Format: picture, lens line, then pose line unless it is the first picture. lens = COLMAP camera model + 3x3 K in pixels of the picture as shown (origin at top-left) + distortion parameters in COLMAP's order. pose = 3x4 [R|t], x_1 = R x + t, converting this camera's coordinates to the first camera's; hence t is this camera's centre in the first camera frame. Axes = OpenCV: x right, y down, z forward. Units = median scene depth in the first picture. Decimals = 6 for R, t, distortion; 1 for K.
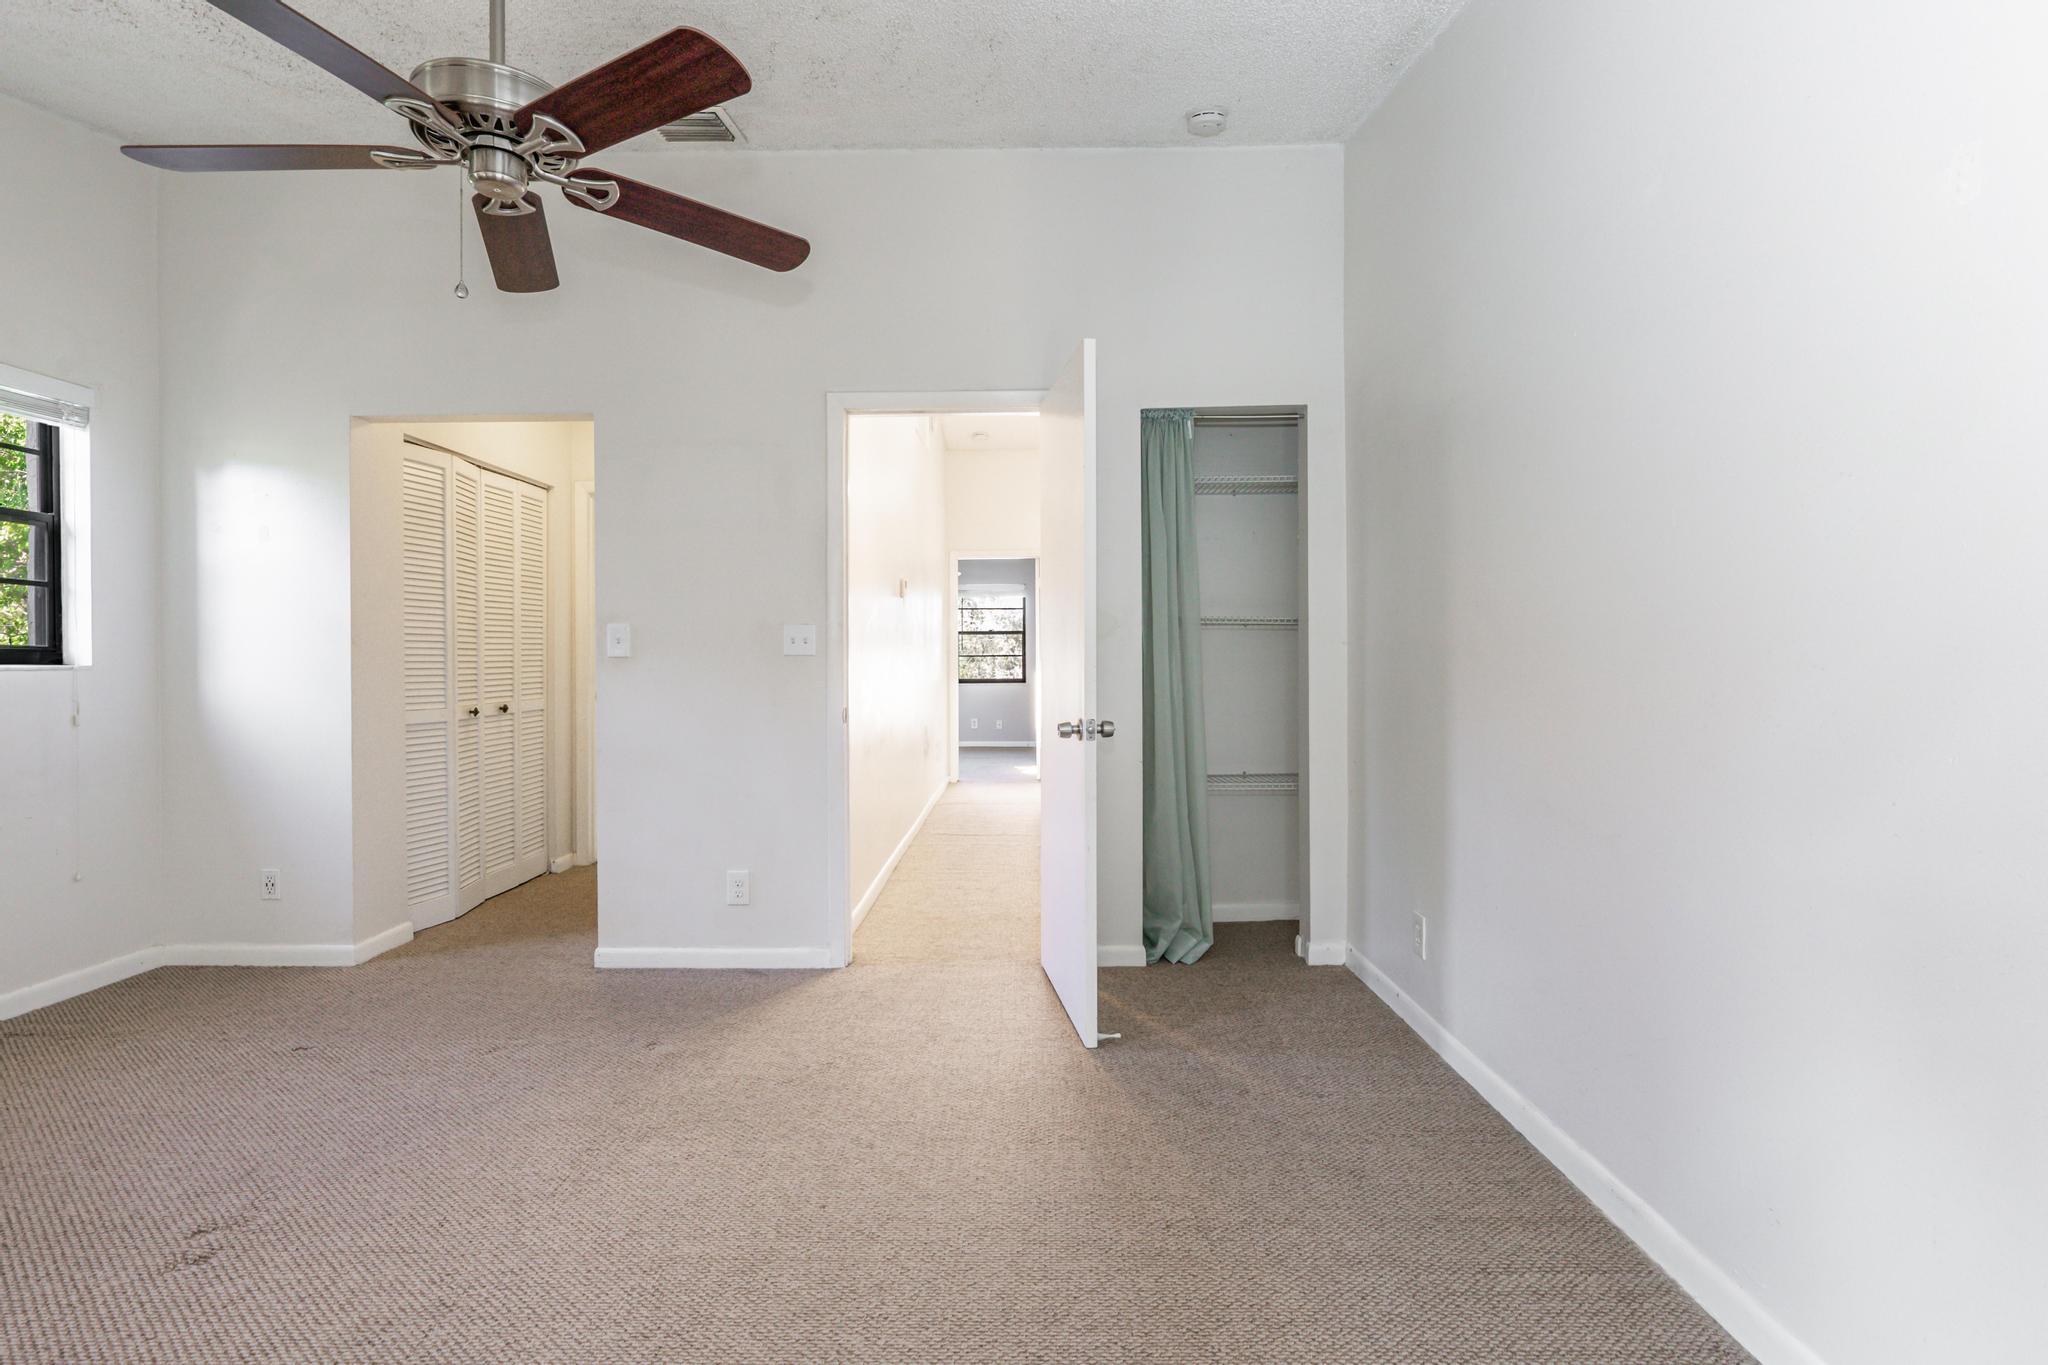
lens RADIAL K [[921.8, 0, 1019.0], [0, 921.8, 673.2], [0, 0, 1]] dist [-0.003428, 0.006387]
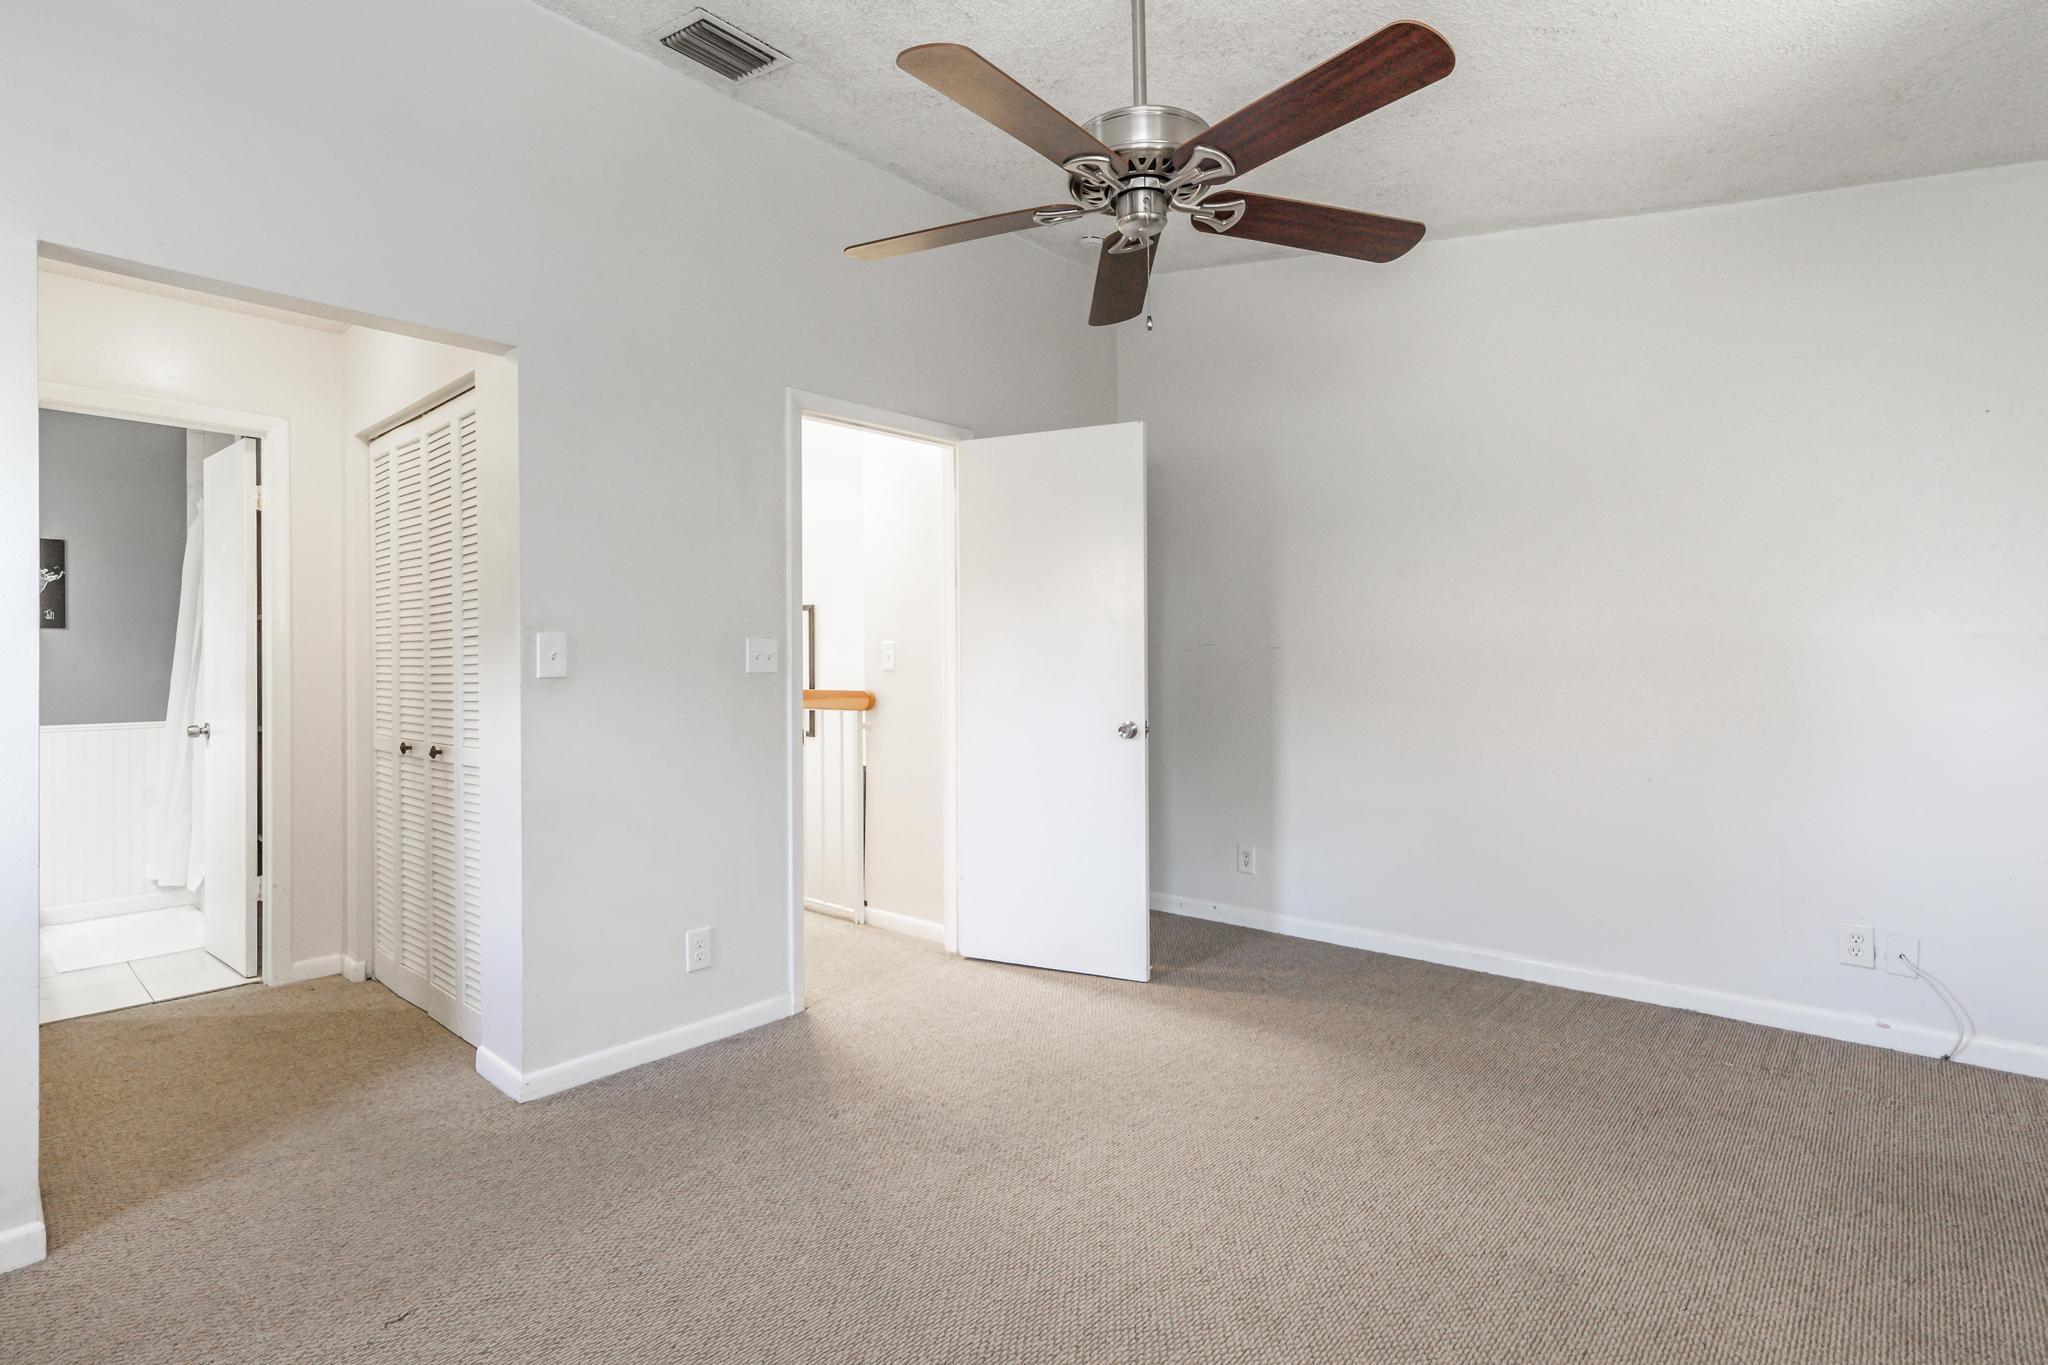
lens RADIAL K [[942.5, 0, 1012.6], [0, 942.5, 671.3], [0, 0, 1]] dist [0.005909, 0.000426]
pose [[0.672788, -0.006467, 0.739807, -0.784450], [0.013109, 0.999909, -0.003181, -0.015466], [-0.739719, 0.011839, 0.672811, 0.214680]]
